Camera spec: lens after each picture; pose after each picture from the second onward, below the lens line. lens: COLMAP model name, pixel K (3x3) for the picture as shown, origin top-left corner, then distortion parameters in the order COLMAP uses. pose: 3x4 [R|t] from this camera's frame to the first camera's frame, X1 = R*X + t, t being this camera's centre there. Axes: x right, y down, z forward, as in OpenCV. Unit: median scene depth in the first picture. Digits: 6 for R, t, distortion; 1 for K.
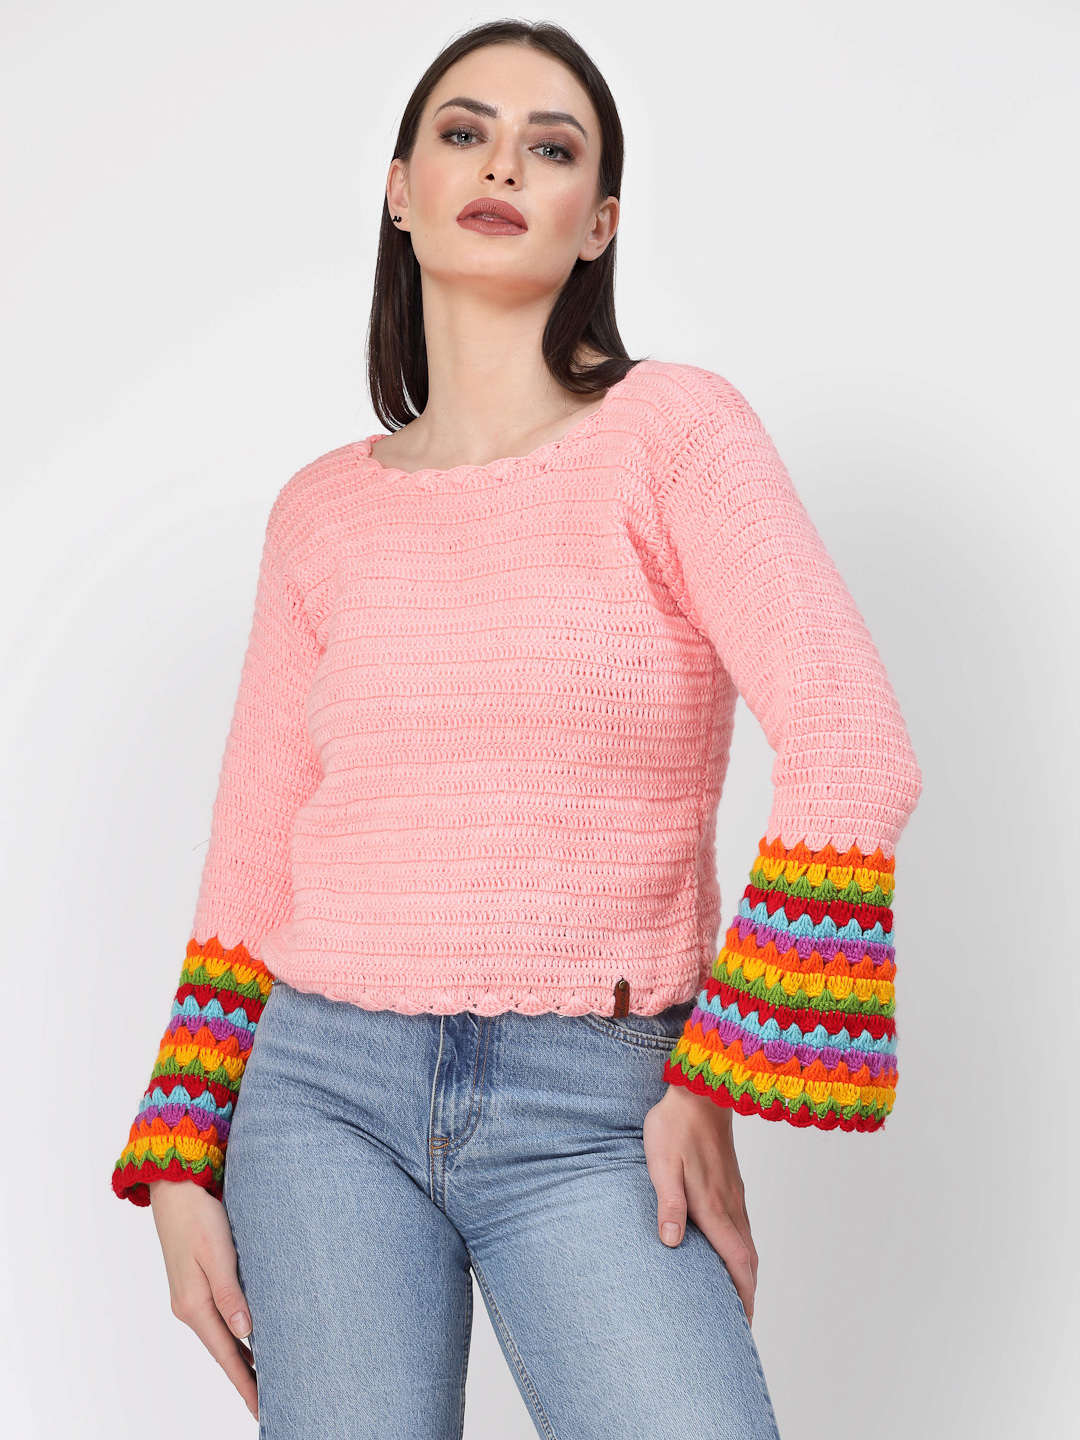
lens RADIAL K [[4428.5, 0, 540.0], [0, 4428.5, 720.0], [0, 0, 1]] dist [0.320459, 1.332047]
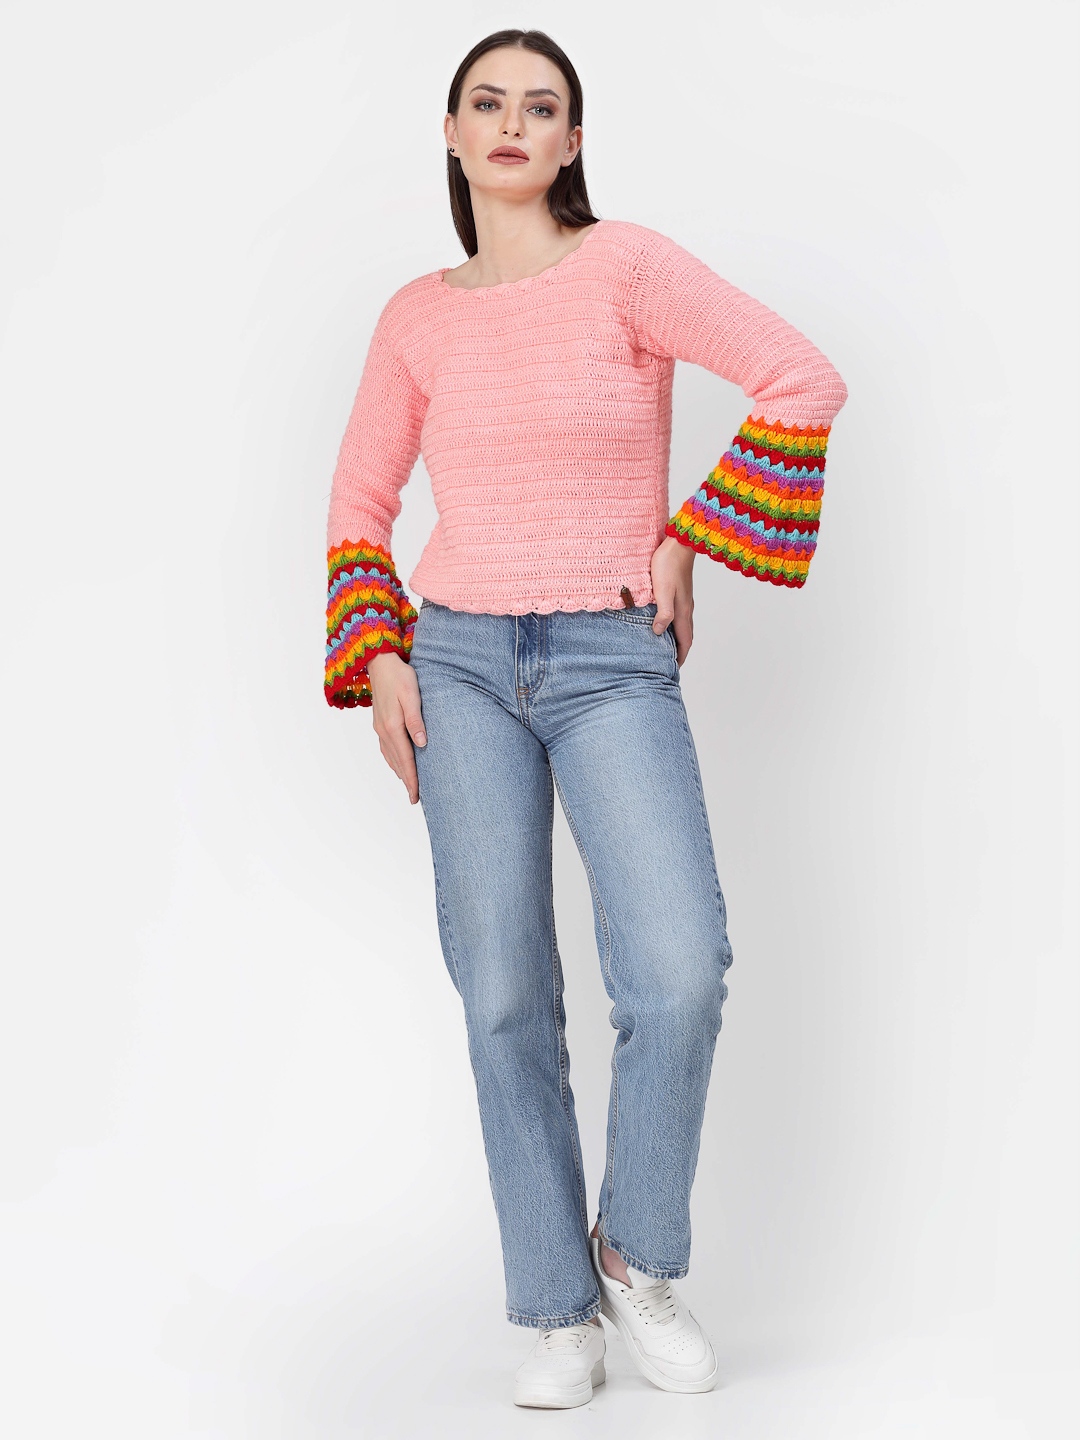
lens RADIAL K [[3261.0, 0, 540.0], [0, 3261.0, 720.0], [0, 0, 1]] dist [4.356879, 0.003545]
pose [[0.995878, -0.089585, -0.014165, 0.001013], [0.090600, 0.989857, 0.109433, -0.032958], [0.004217, -0.110265, 0.993893, -0.273258]]
